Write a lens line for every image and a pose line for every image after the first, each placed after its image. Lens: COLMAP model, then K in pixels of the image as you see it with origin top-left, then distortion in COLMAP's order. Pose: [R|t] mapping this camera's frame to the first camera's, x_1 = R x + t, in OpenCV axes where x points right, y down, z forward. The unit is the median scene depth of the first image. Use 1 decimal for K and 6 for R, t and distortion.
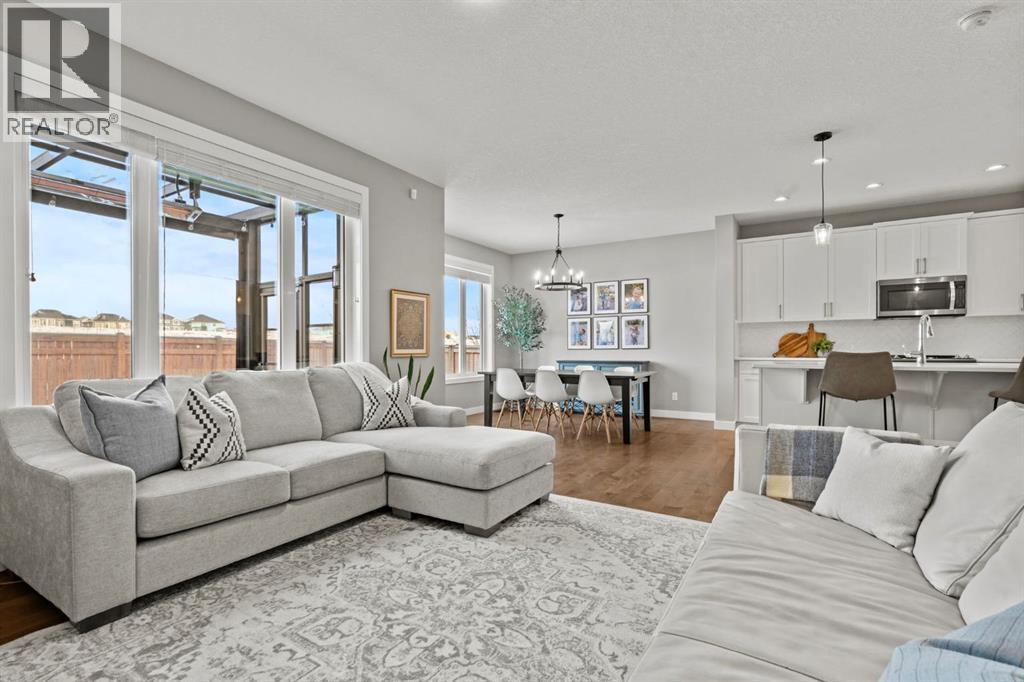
lens RADIAL K [[474.2, 0, 510.7], [0, 474.2, 343.7], [0, 0, 1]] dist [-0.001217, 0.000680]
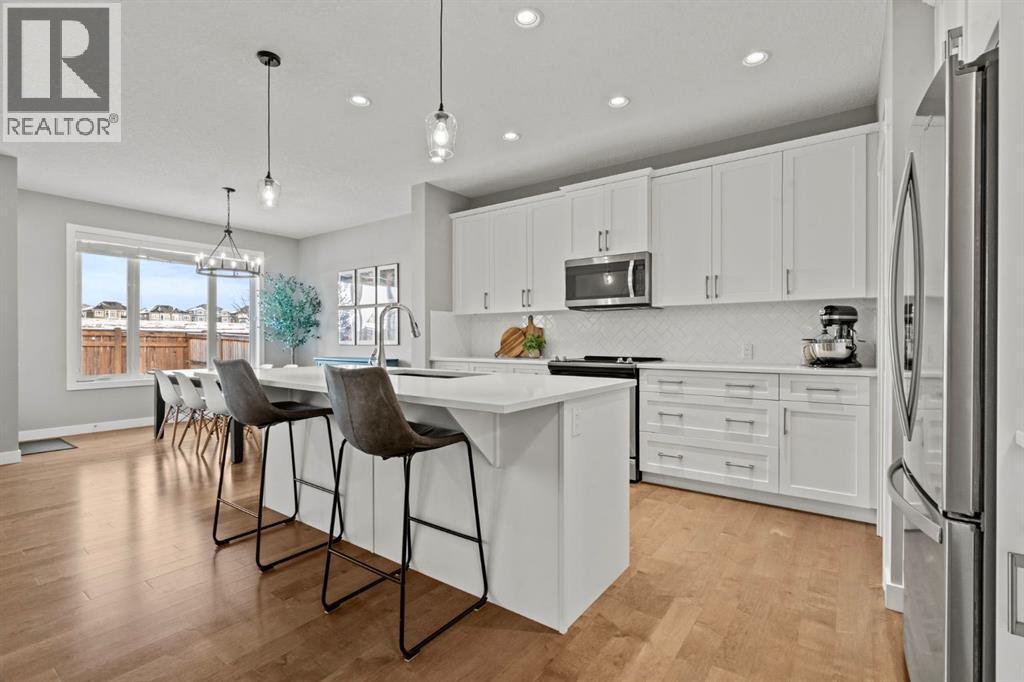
lens RADIAL K [[467.5, 0, 514.6], [0, 467.5, 339.8], [0, 0, 1]] dist [-0.000805, 0.000100]
pose [[0.996600, 0.001986, -0.082372, 0.603061], [-0.000849, 0.999904, 0.013834, -0.011147], [0.082391, -0.013717, 0.996506, 0.179363]]
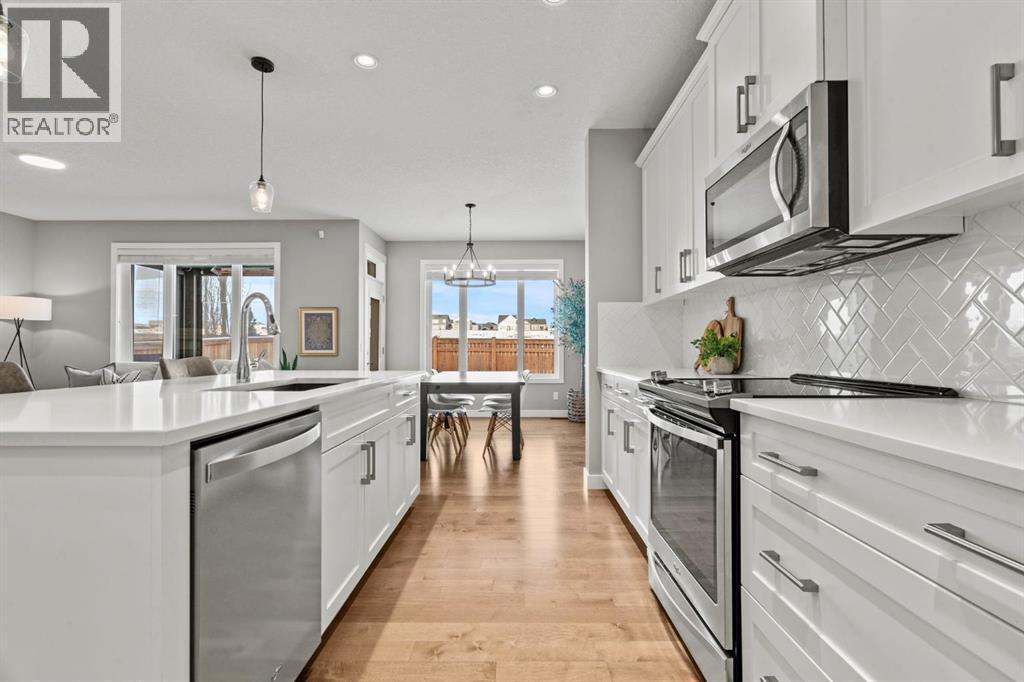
lens RADIAL K [[467.5, 0, 514.6], [0, 467.5, 339.8], [0, 0, 1]] dist [-0.000805, 0.000100]
pose [[0.512905, -0.012278, -0.858358, 0.815259], [0.008540, 0.999921, -0.009200, -0.000140], [0.858403, -0.002612, 0.512969, 0.531506]]
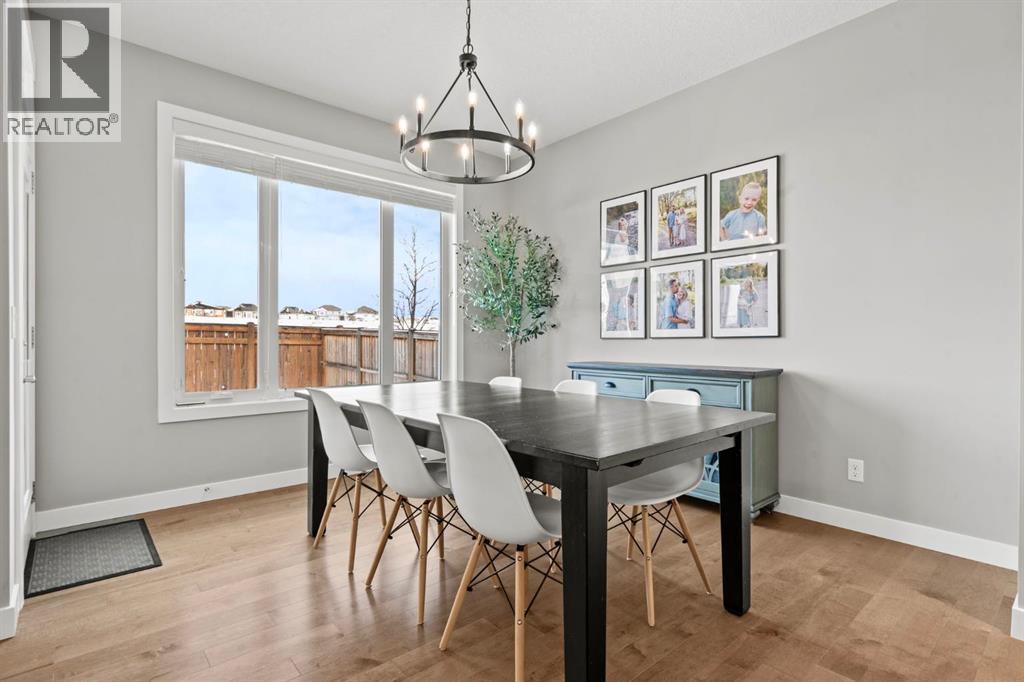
lens RADIAL K [[498.0, 0, 516.3], [0, 498.0, 338.5], [0, 0, 1]] dist [-0.001234, -0.000189]
pose [[0.955135, 0.001880, -0.296163, 0.216409], [0.001510, 0.999936, 0.011217, 0.007246], [0.296166, -0.011161, 0.955071, 0.576756]]
